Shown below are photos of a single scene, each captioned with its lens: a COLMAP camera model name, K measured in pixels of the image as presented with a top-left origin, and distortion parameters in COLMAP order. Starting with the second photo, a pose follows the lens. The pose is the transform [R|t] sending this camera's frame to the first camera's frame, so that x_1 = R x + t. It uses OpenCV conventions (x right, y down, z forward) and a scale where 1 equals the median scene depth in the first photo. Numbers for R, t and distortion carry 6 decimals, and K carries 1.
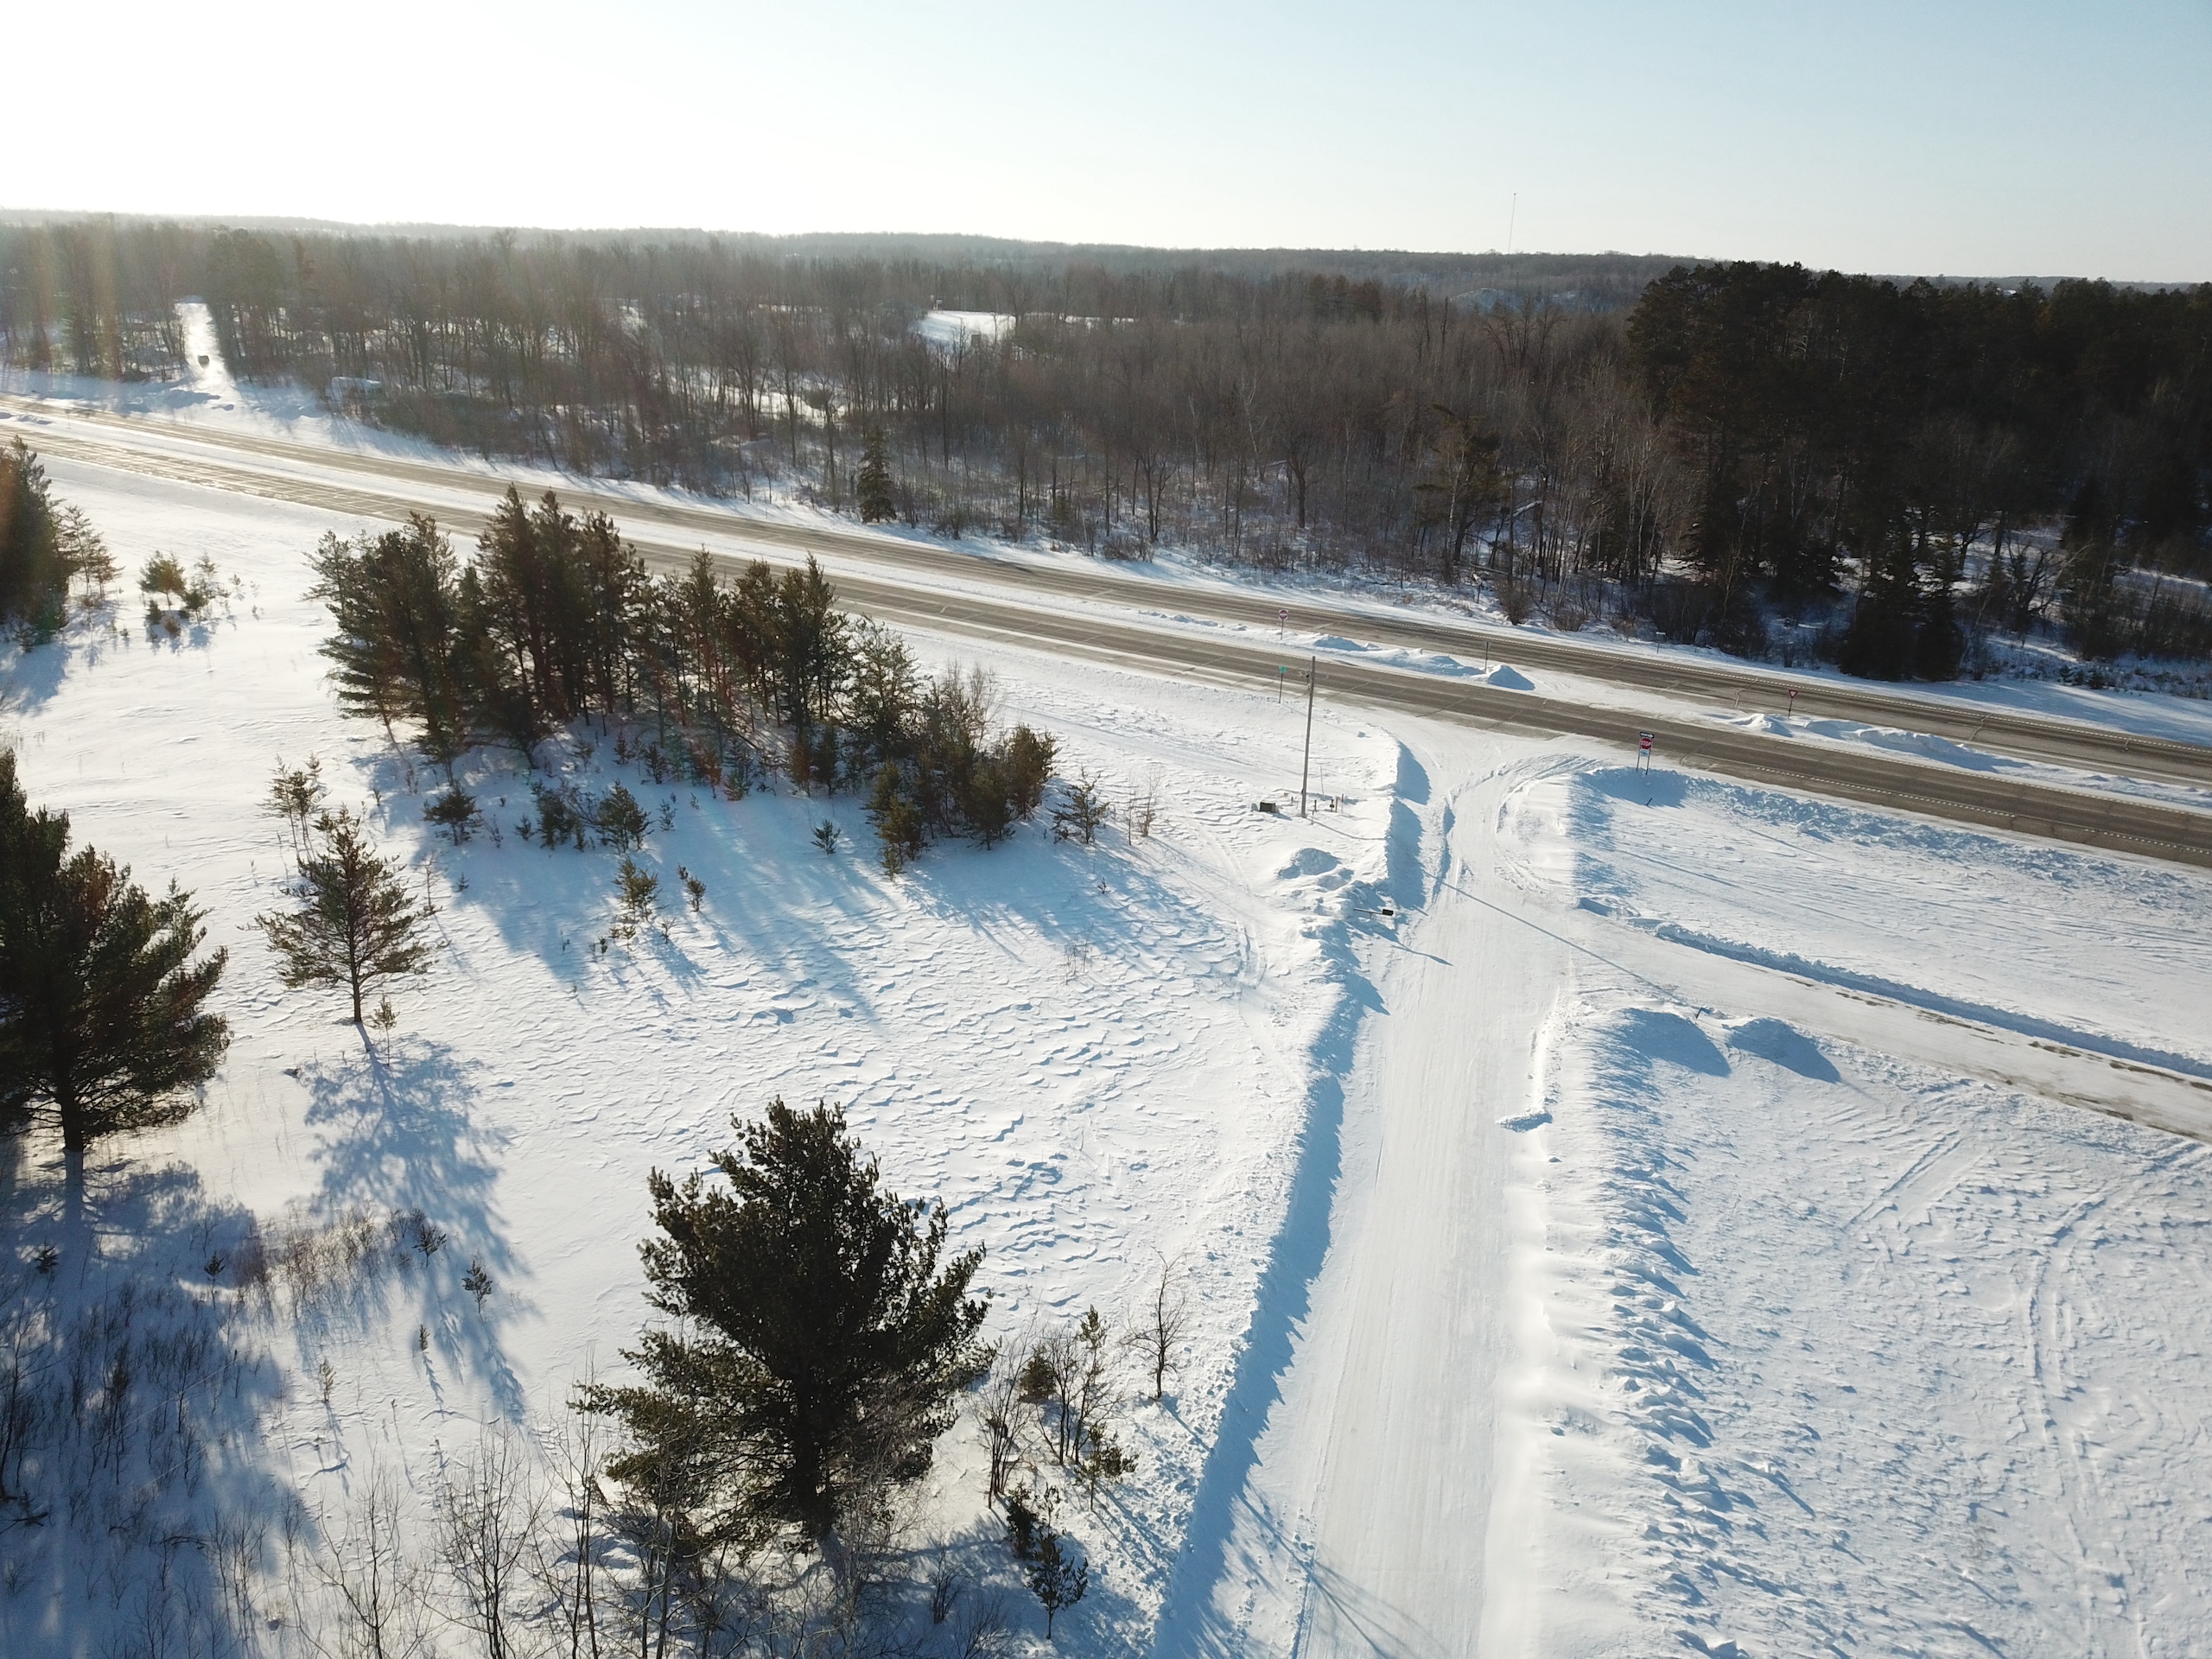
lens RADIAL K [[1671.9, 0, 1081.6], [0, 1671.9, 840.3], [0, 0, 1]] dist [0.021231, -0.005091]
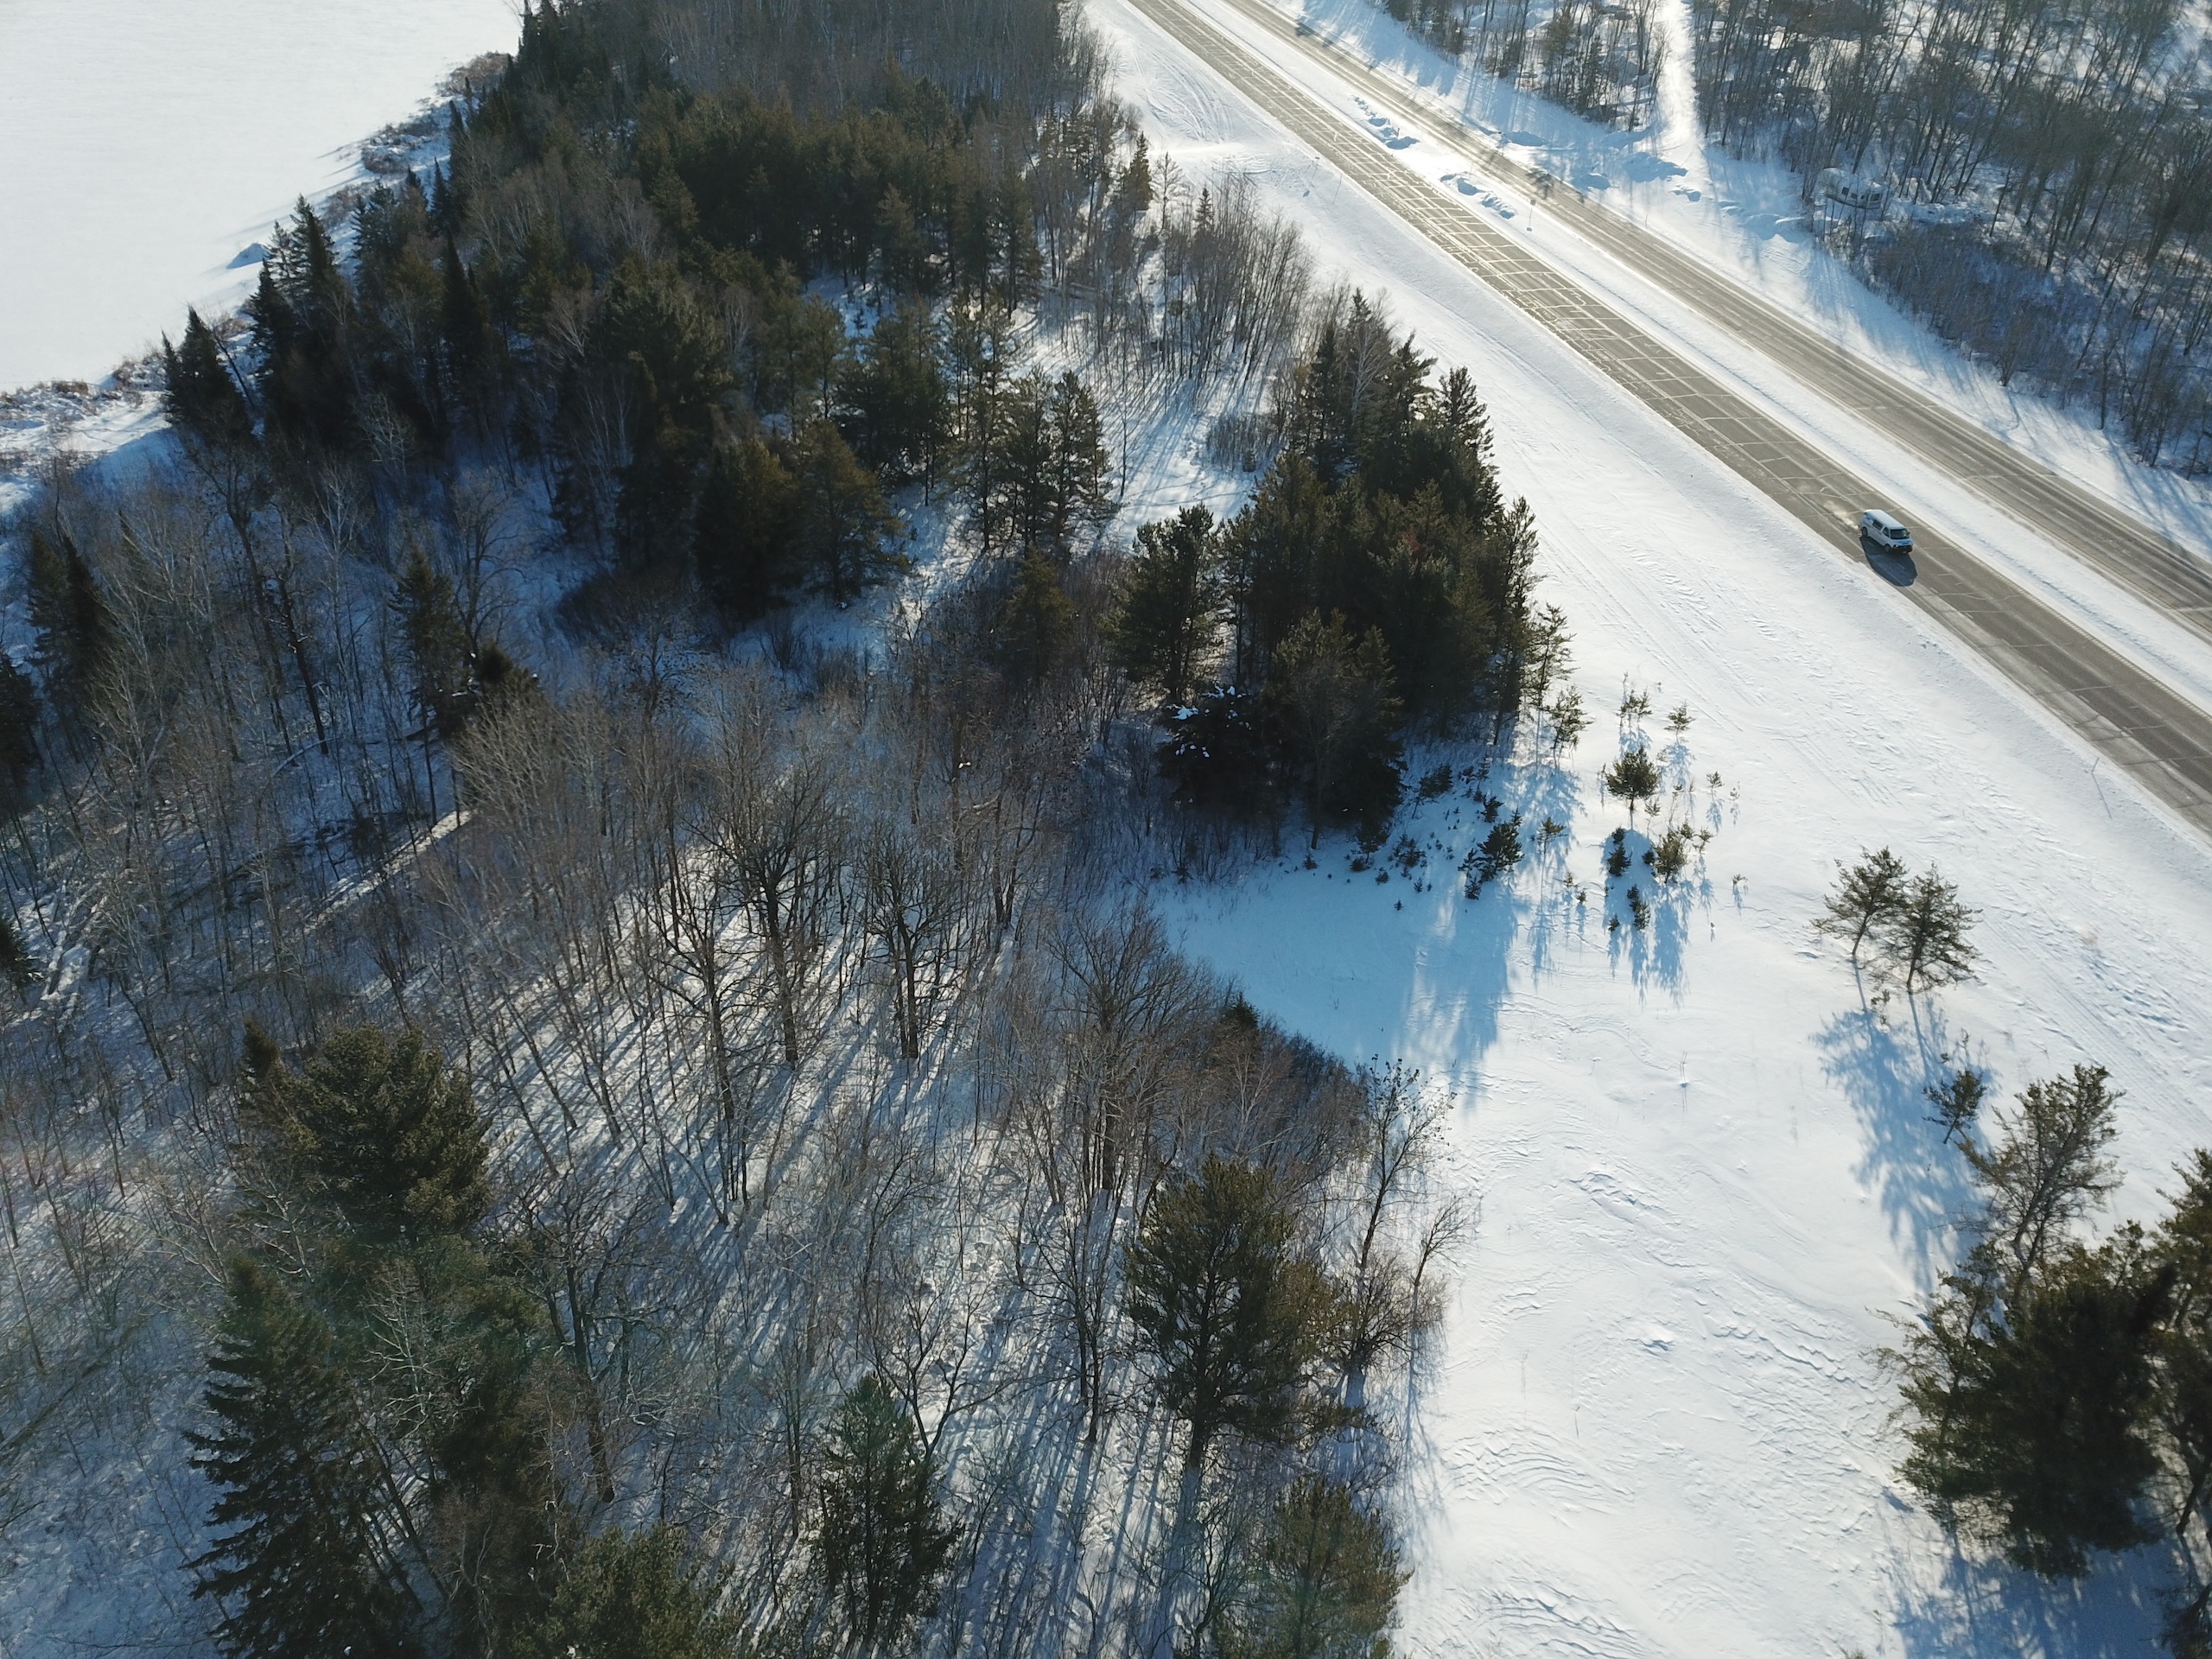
lens RADIAL K [[1671.9, 0, 1081.6], [0, 1671.9, 840.3], [0, 0, 1]] dist [0.021231, -0.005091]
pose [[0.743021, 0.383887, -0.548225, -0.617709], [-0.240429, 0.917564, 0.316653, -0.654335], [0.624591, -0.103471, 0.774067, 0.474856]]
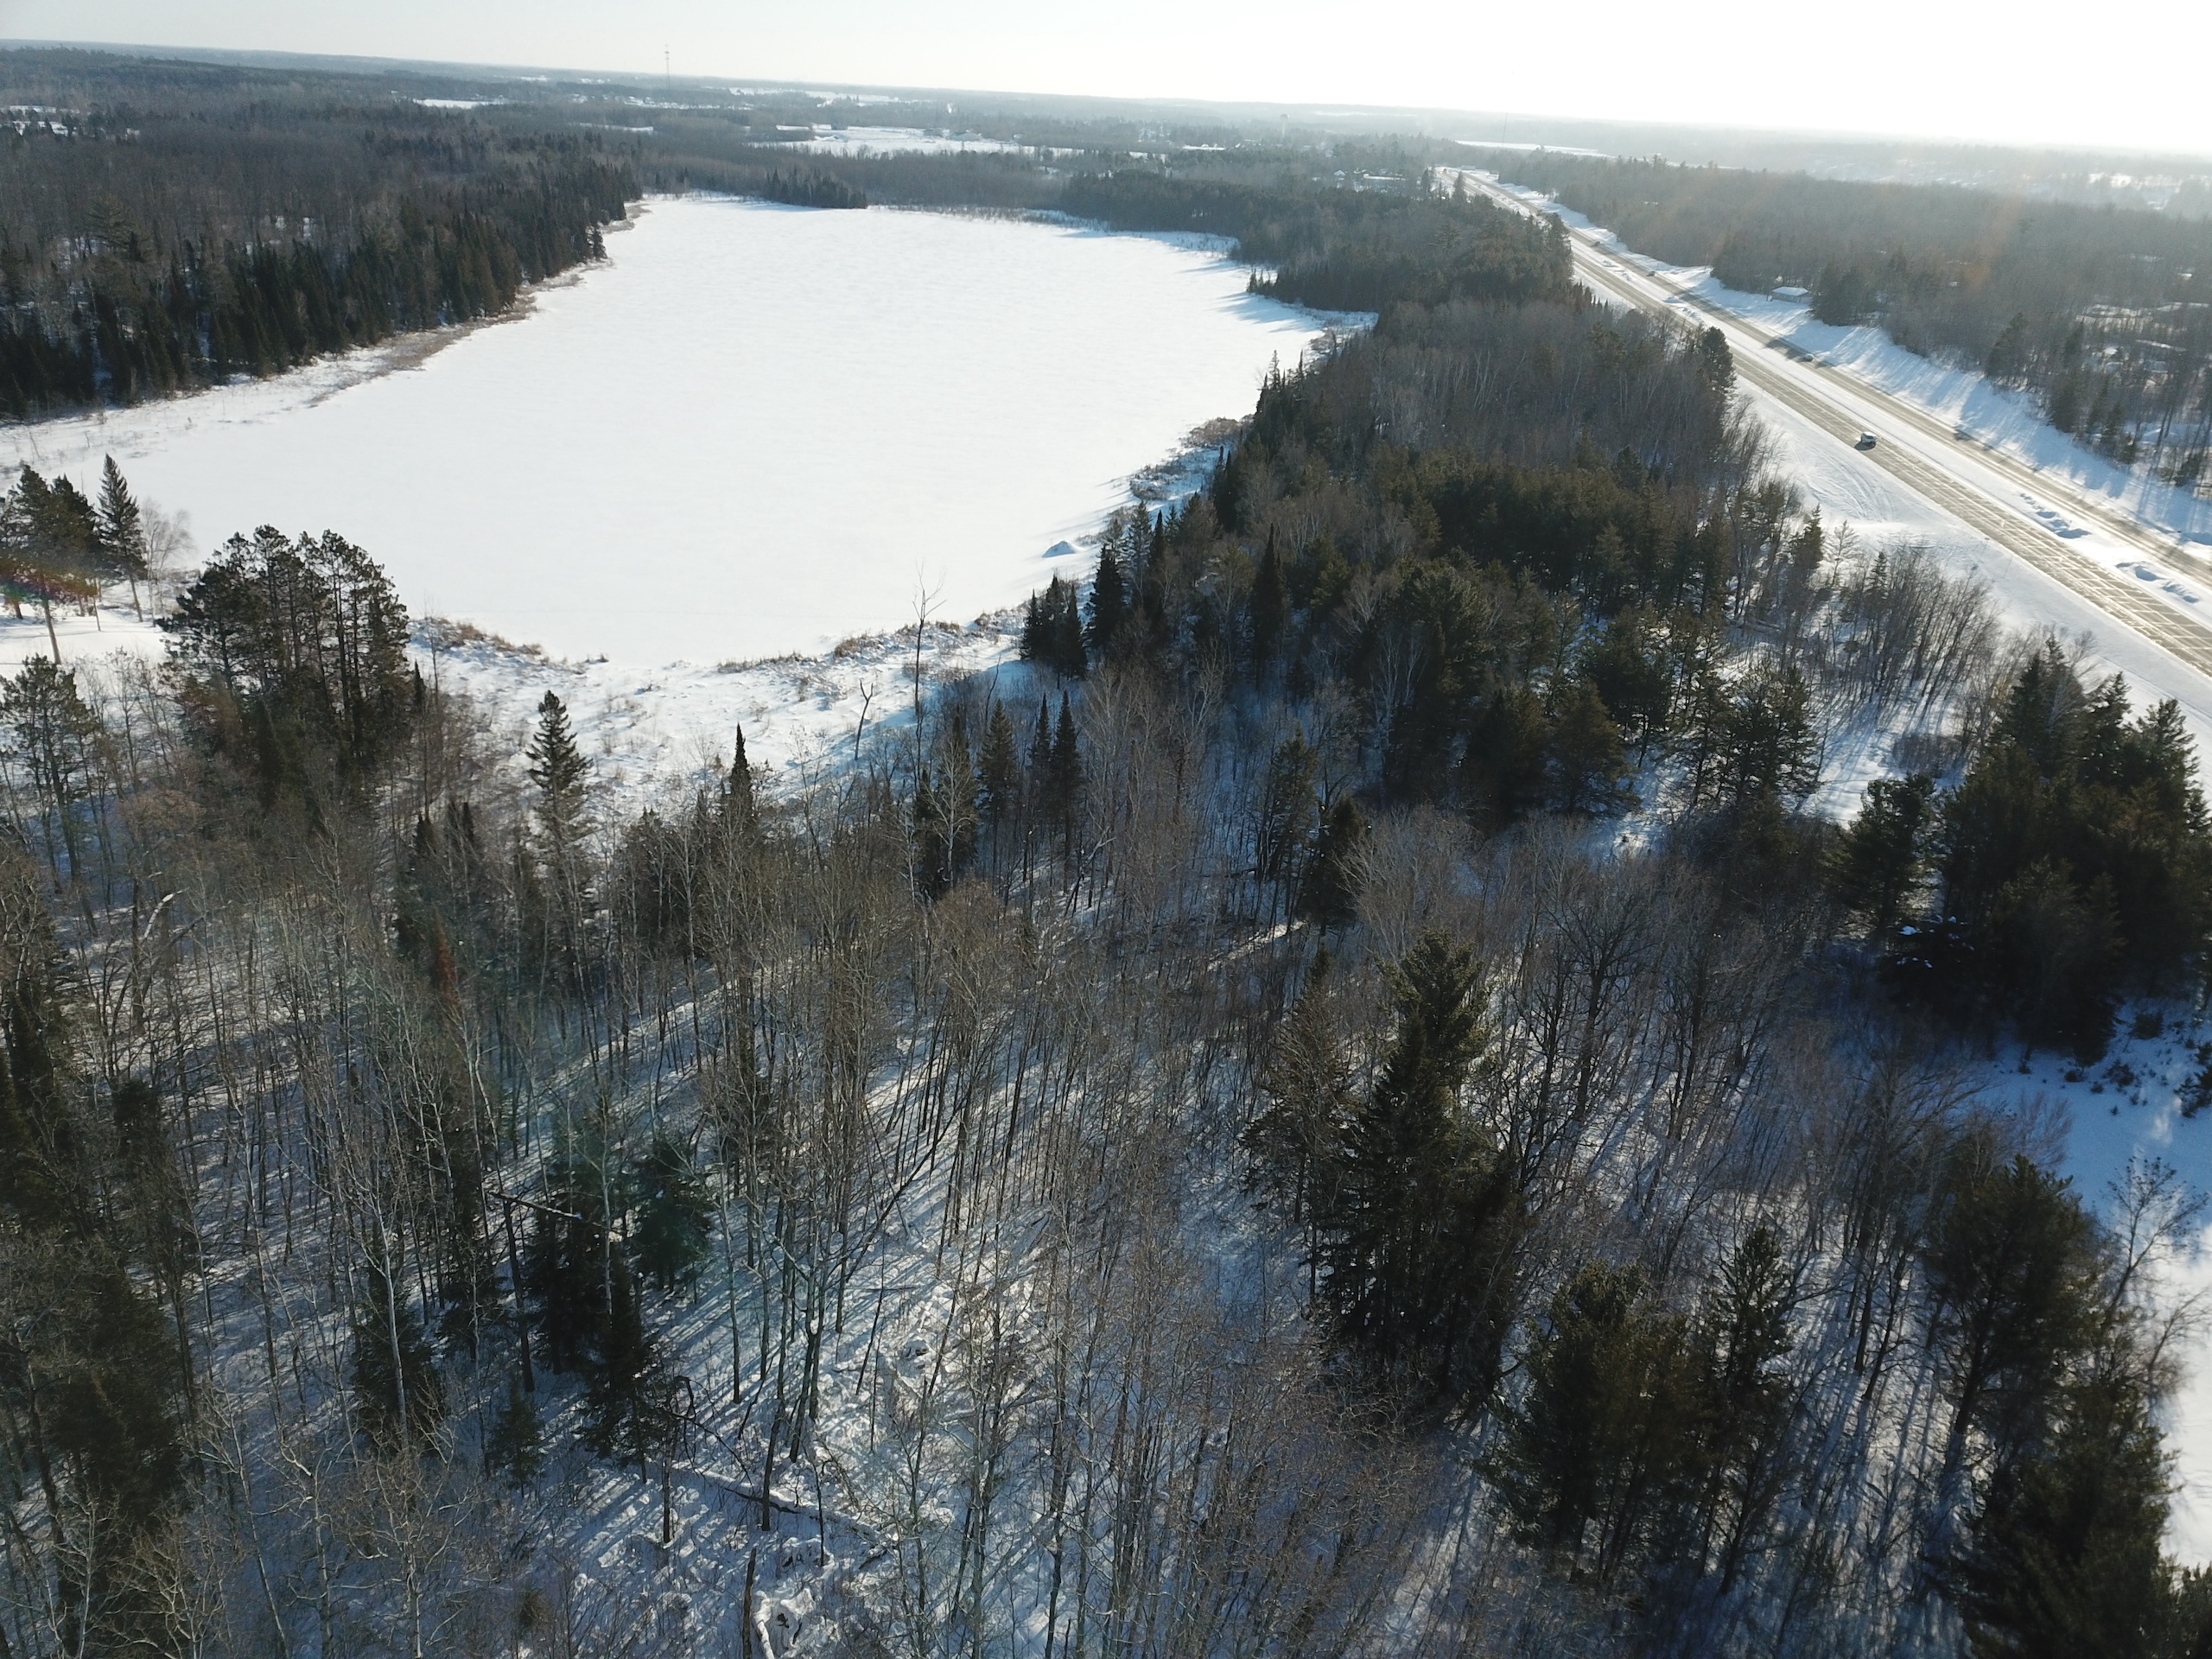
lens RADIAL K [[1672.6, 0, 1093.3], [0, 1672.6, 839.3], [0, 0, 1]] dist [0.028338, -0.018546]
pose [[0.490522, 0.342166, -0.801443, -0.434980], [-0.313786, 0.927349, 0.203868, -0.475027], [0.812974, 0.151480, 0.562252, -0.041081]]
